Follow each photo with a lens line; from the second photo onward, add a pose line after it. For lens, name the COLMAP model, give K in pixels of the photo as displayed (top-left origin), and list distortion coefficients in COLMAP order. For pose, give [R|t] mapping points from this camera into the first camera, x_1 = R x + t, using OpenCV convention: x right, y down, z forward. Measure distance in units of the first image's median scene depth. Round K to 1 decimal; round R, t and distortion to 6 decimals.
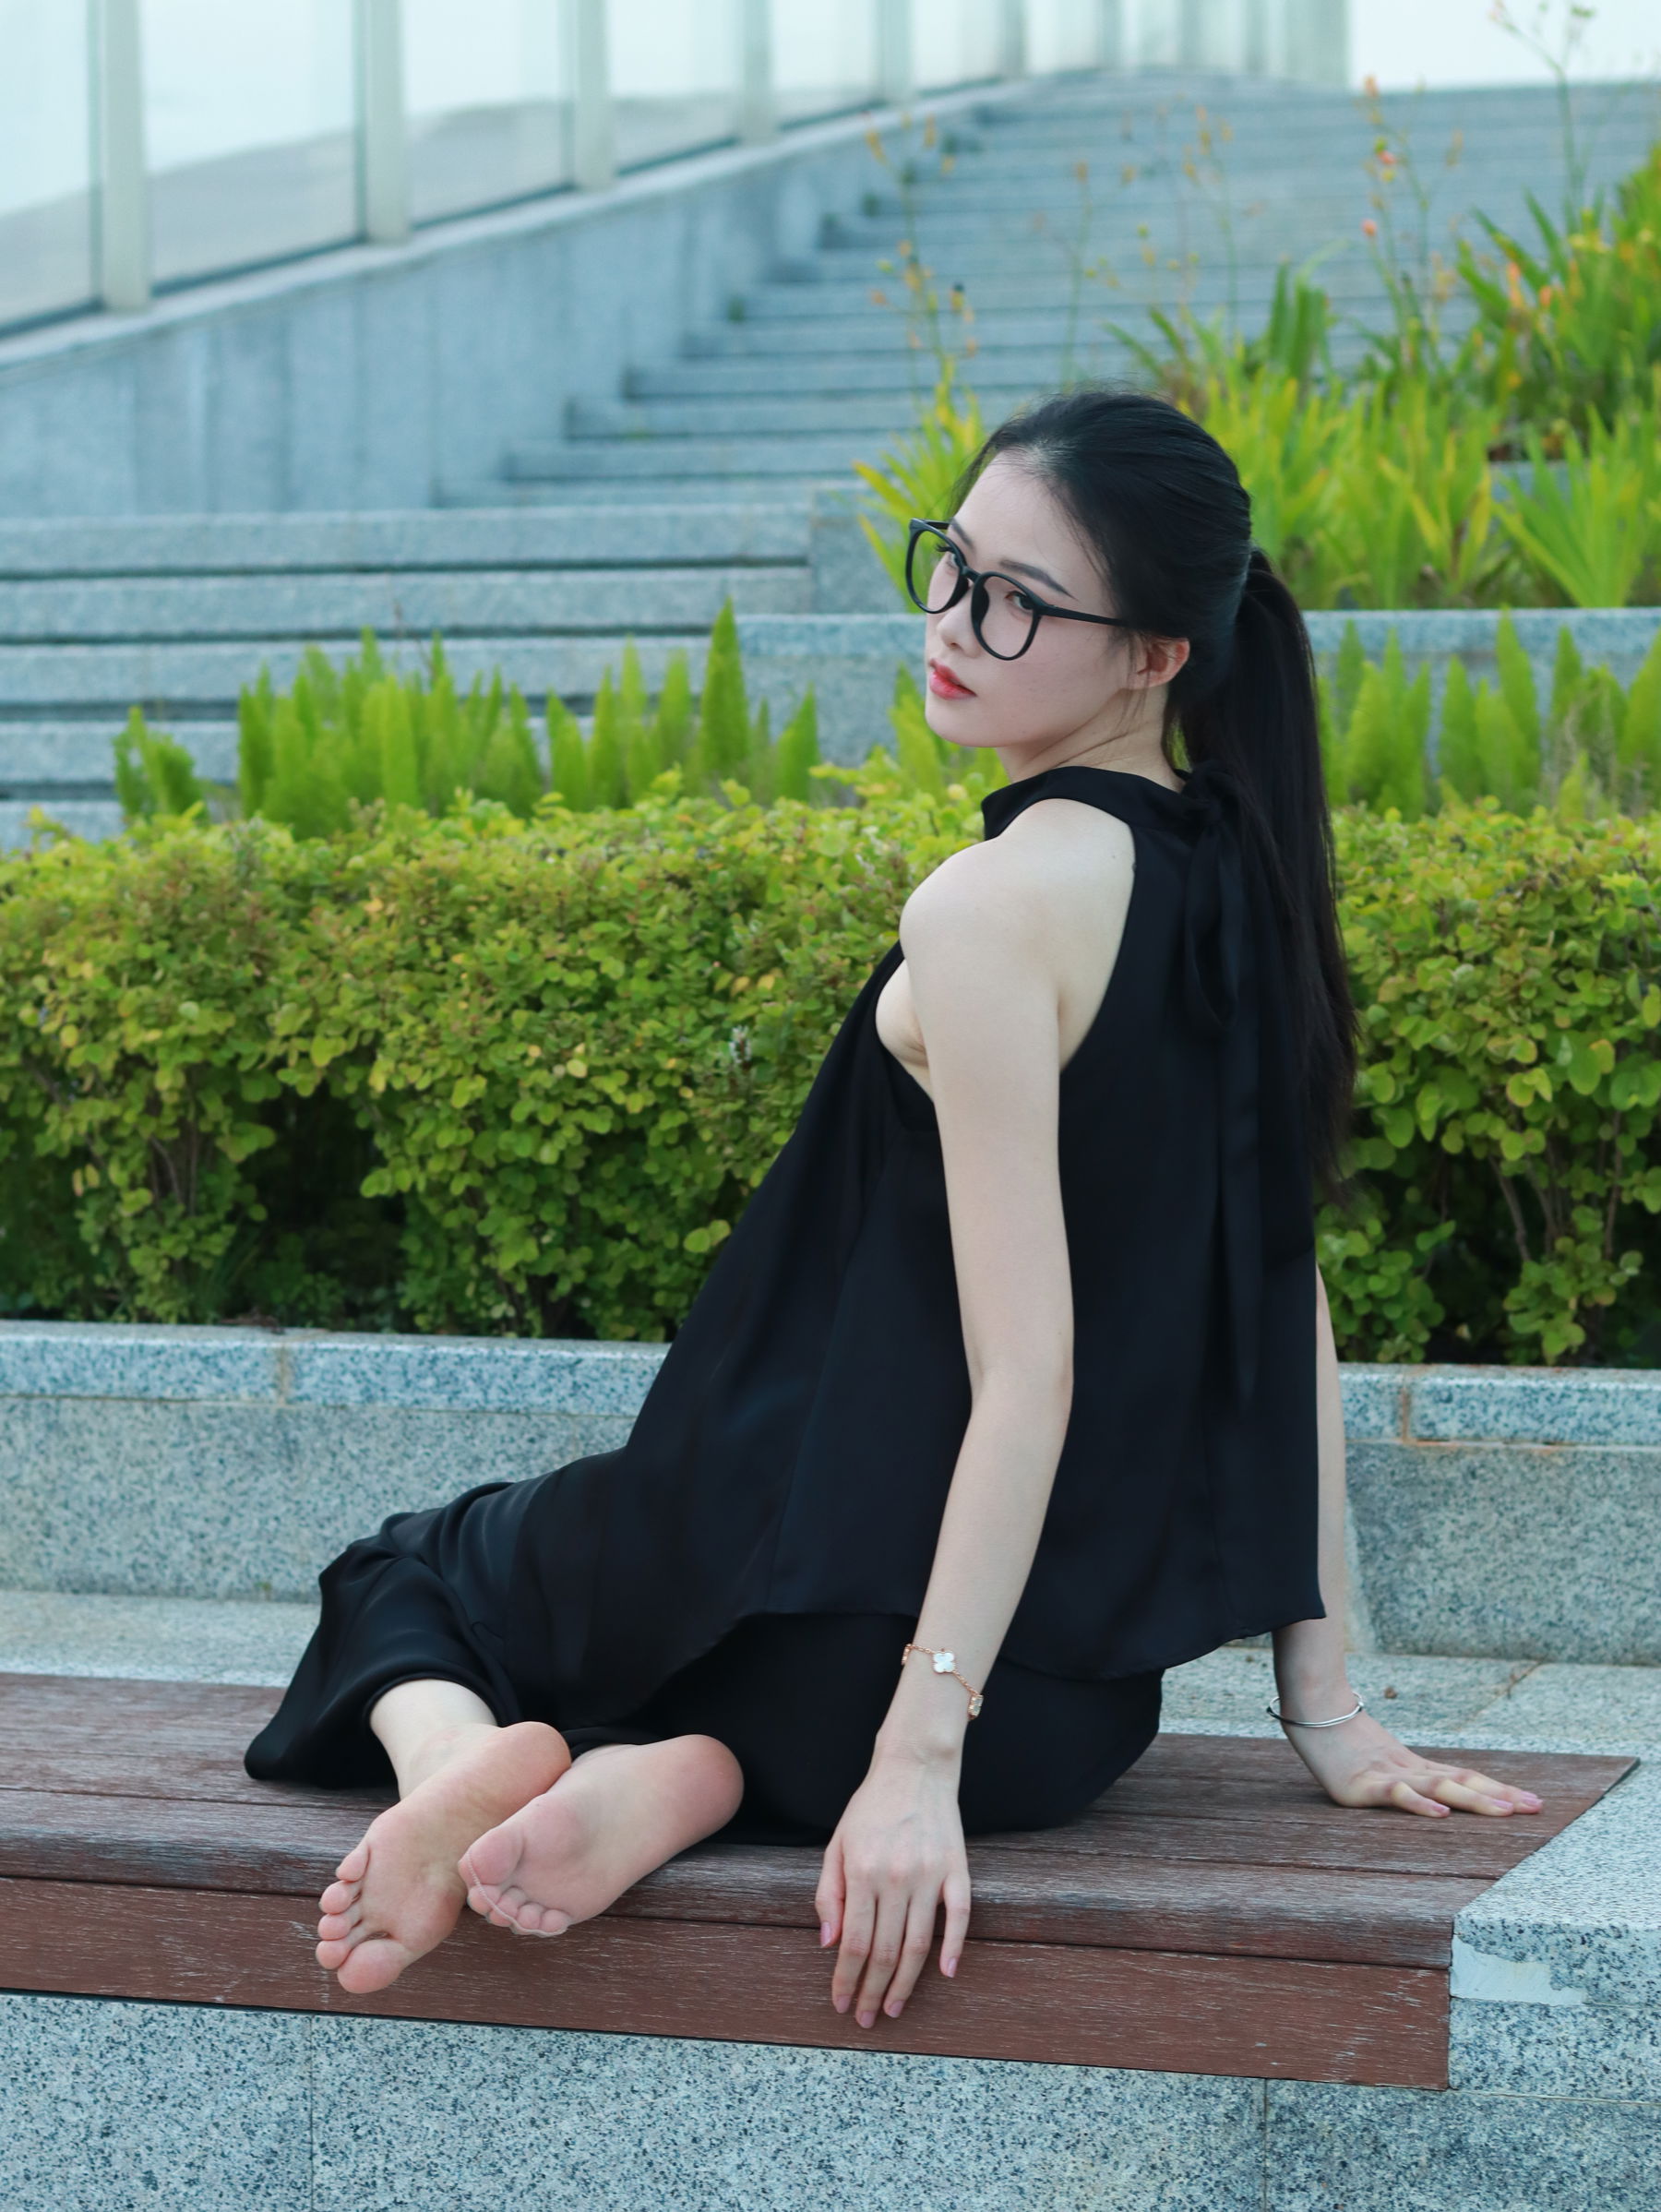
lens RADIAL K [[5889.2, 0, 816.0], [0, 5889.2, 1119.9], [0, 0, 1]] dist [0.005347, 0.000000]
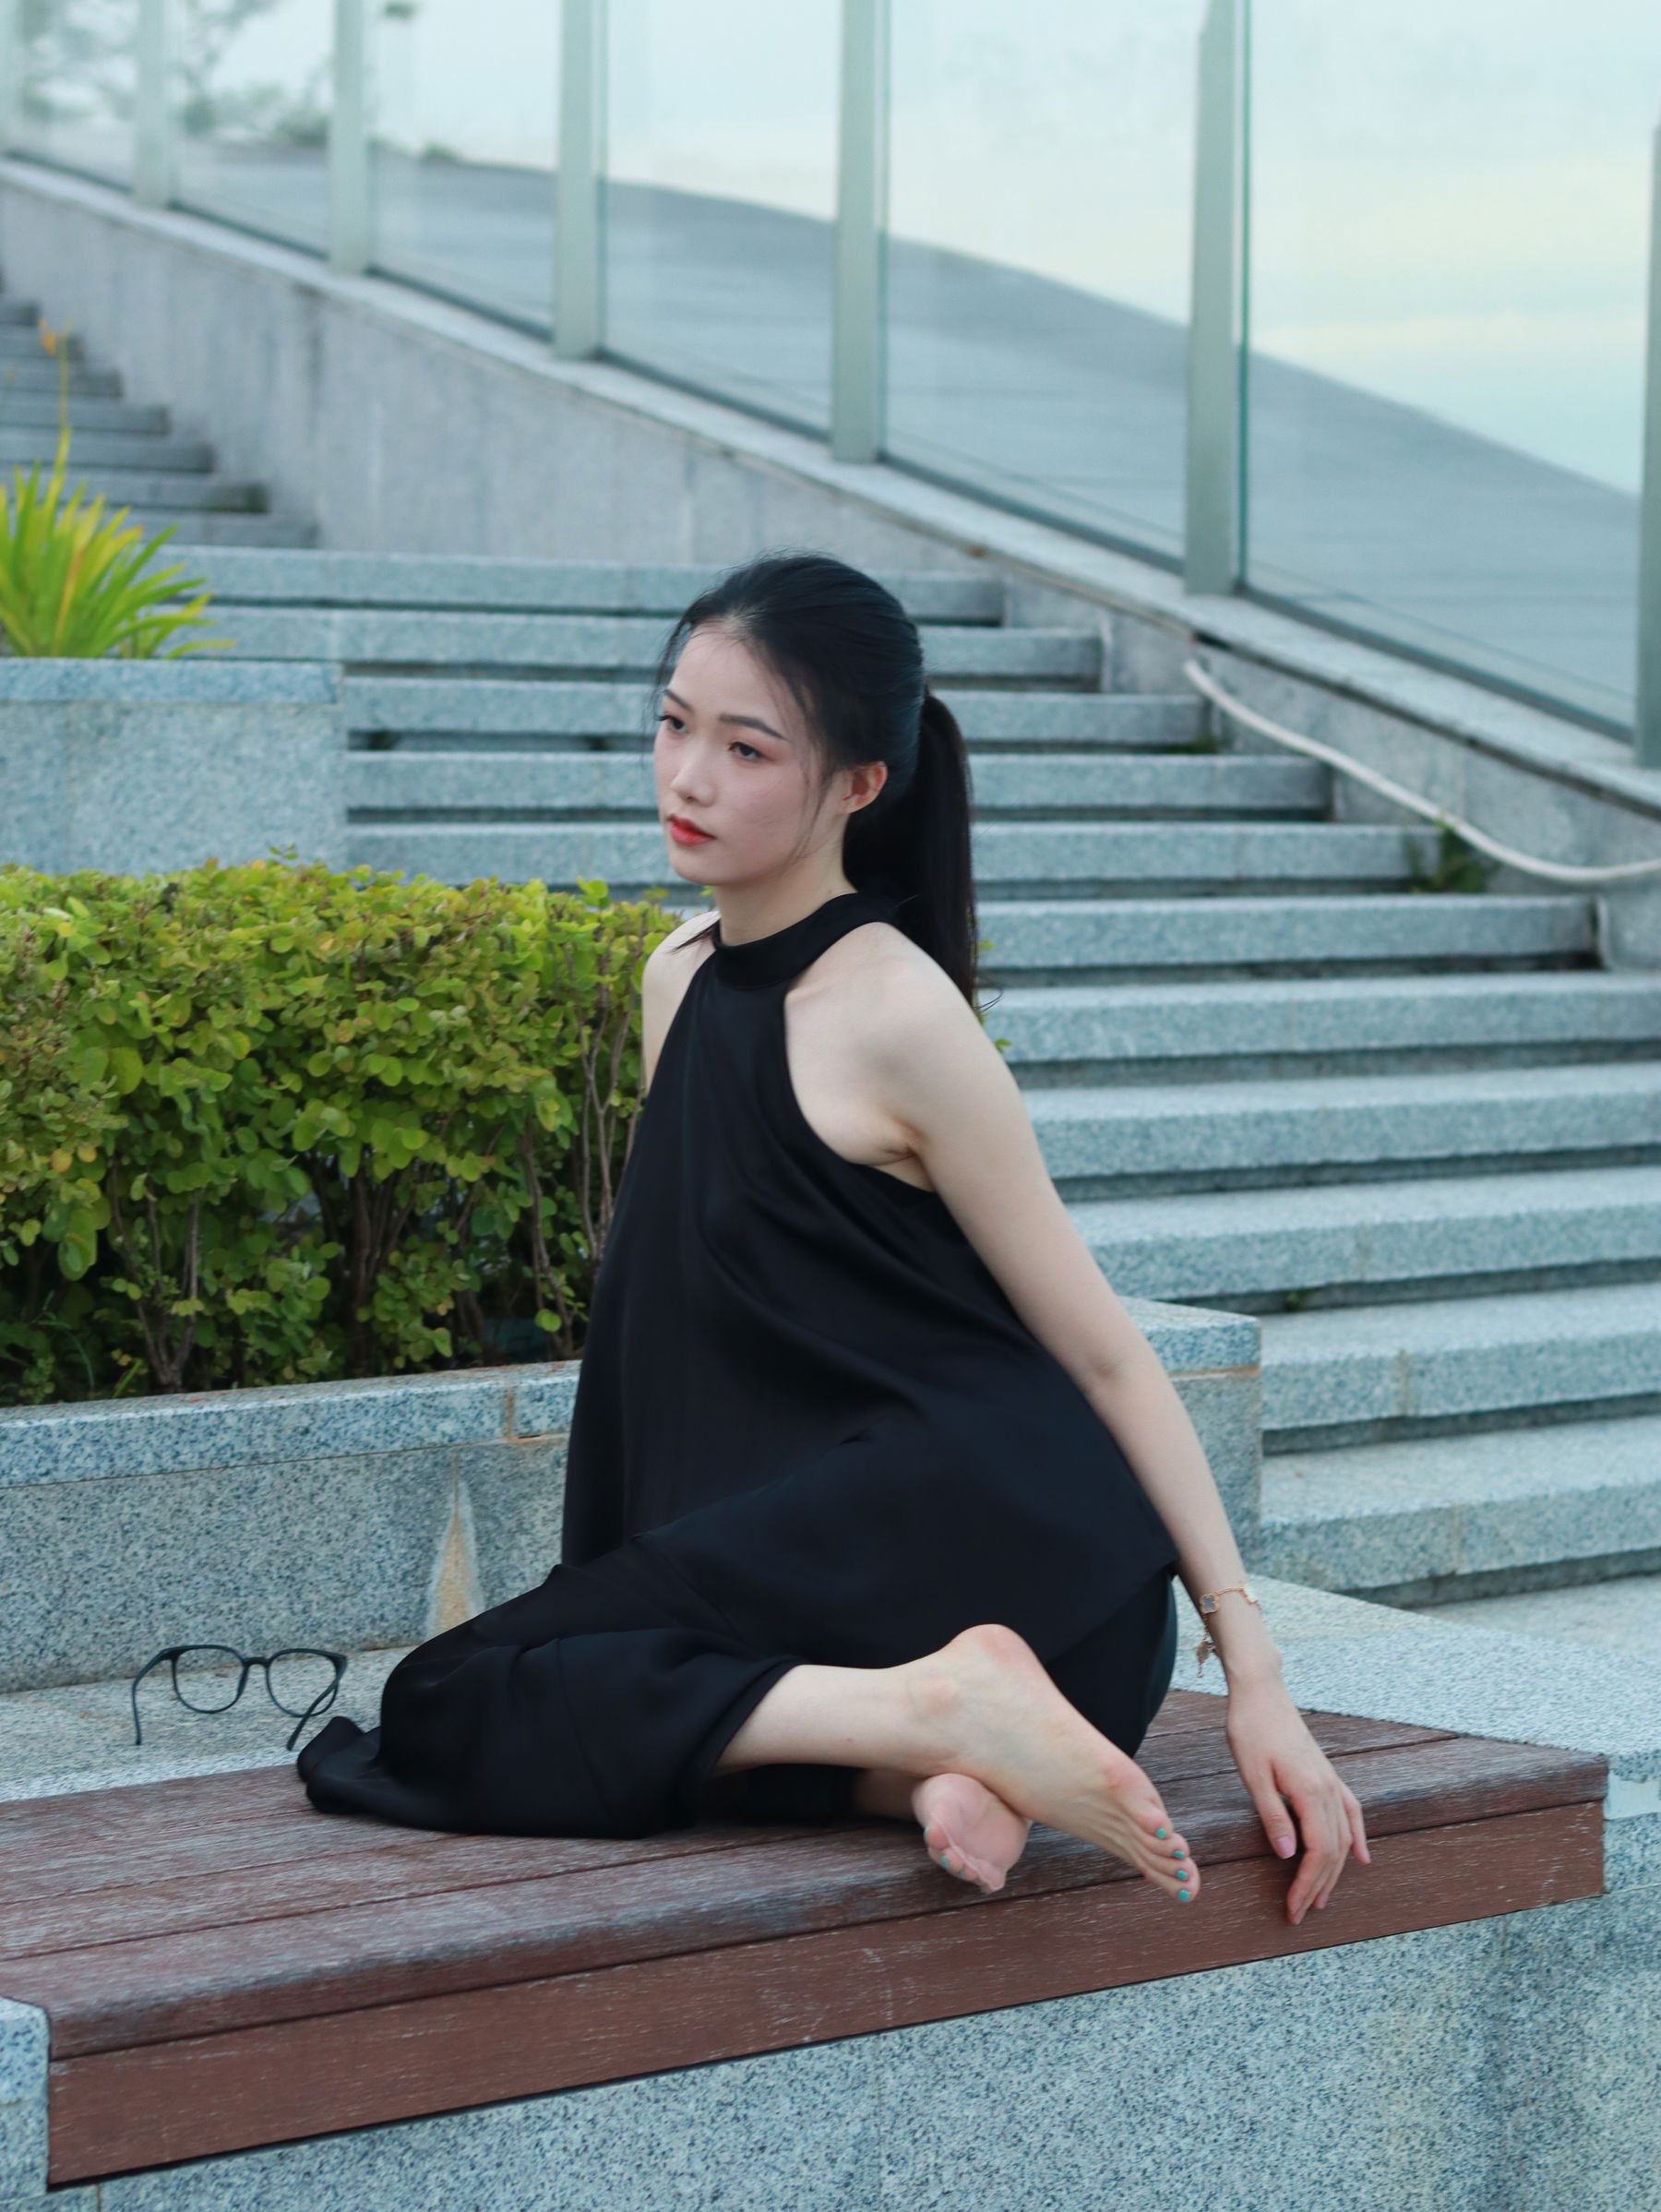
lens RADIAL K [[5889.2, 0, 887.5], [0, 5889.2, 1064.8], [0, 0, 1]] dist [0.005347, 0.000000]
pose [[0.480464, -0.036425, 0.876257, -0.991560], [0.041727, 0.998955, 0.018646, -0.039531], [-0.876021, 0.027605, 0.481482, 0.487470]]
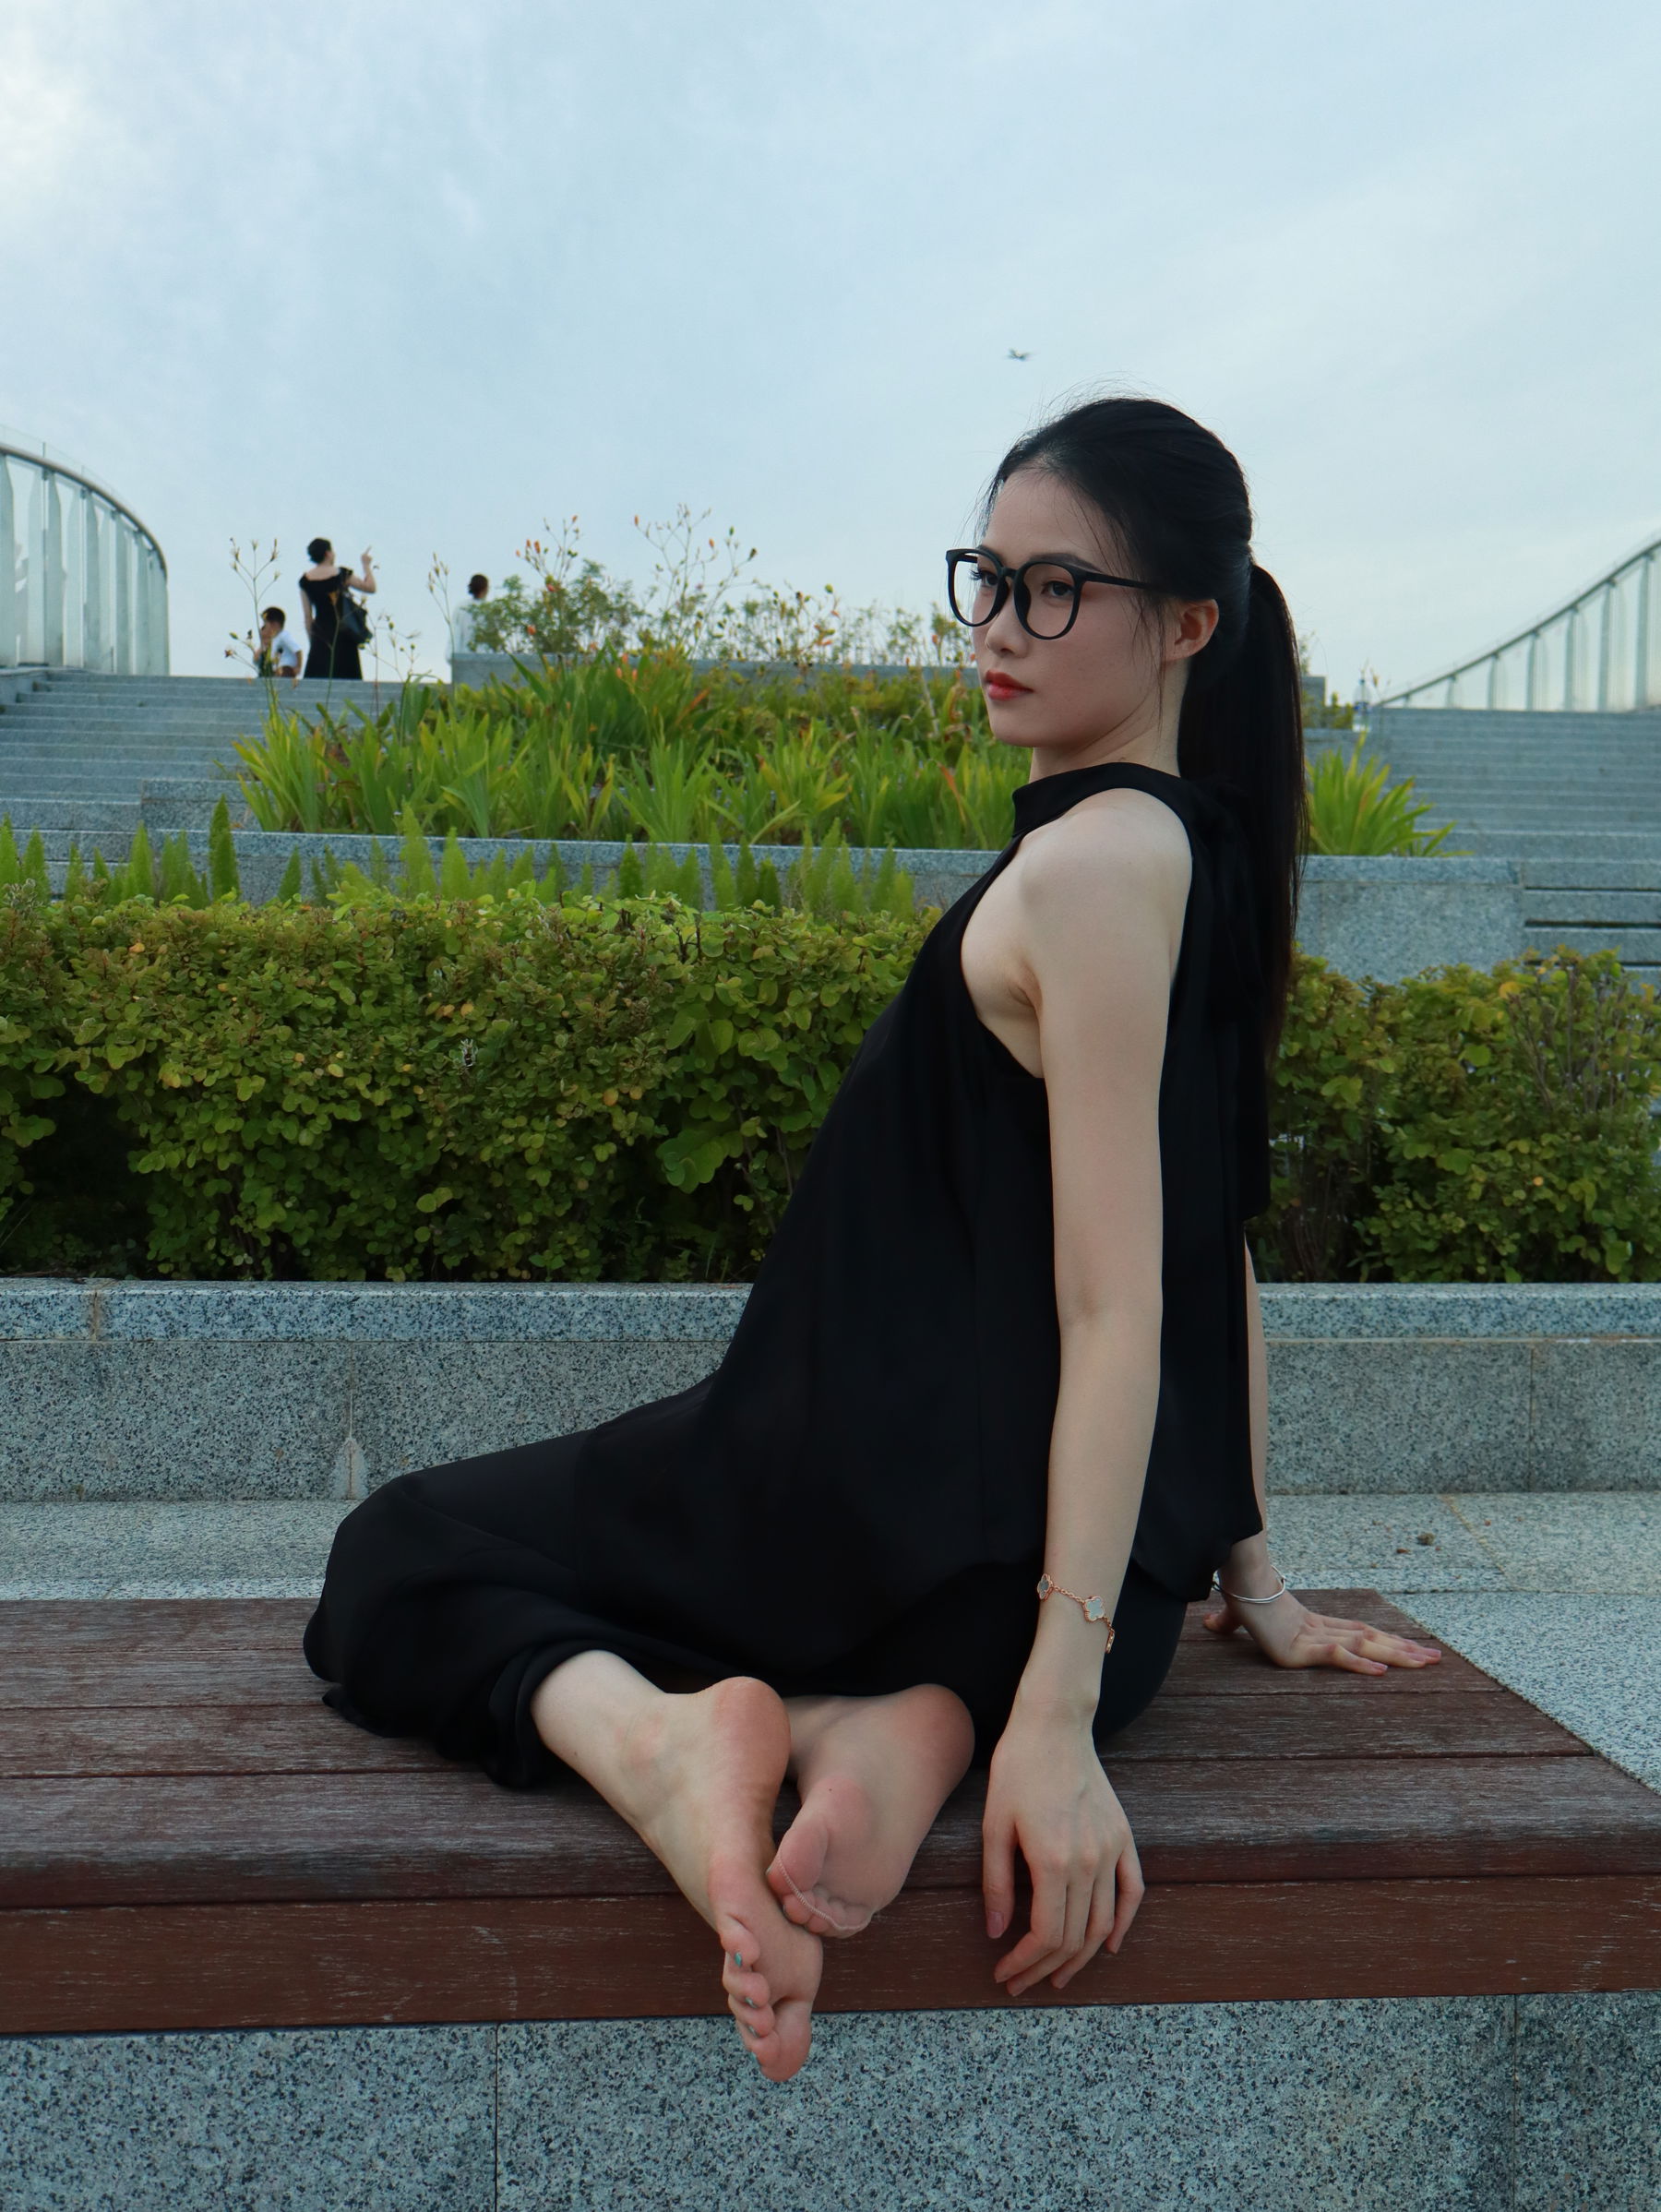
lens RADIAL K [[2249.8, 0, 824.4], [0, 2249.8, 1112.0], [0, 0, 1]] dist [0.006851, 0.000000]
pose [[0.912956, 0.002244, 0.408052, -0.183374], [0.007783, 0.999707, -0.022909, 0.015860], [-0.407984, 0.024091, 0.912671, 0.646604]]
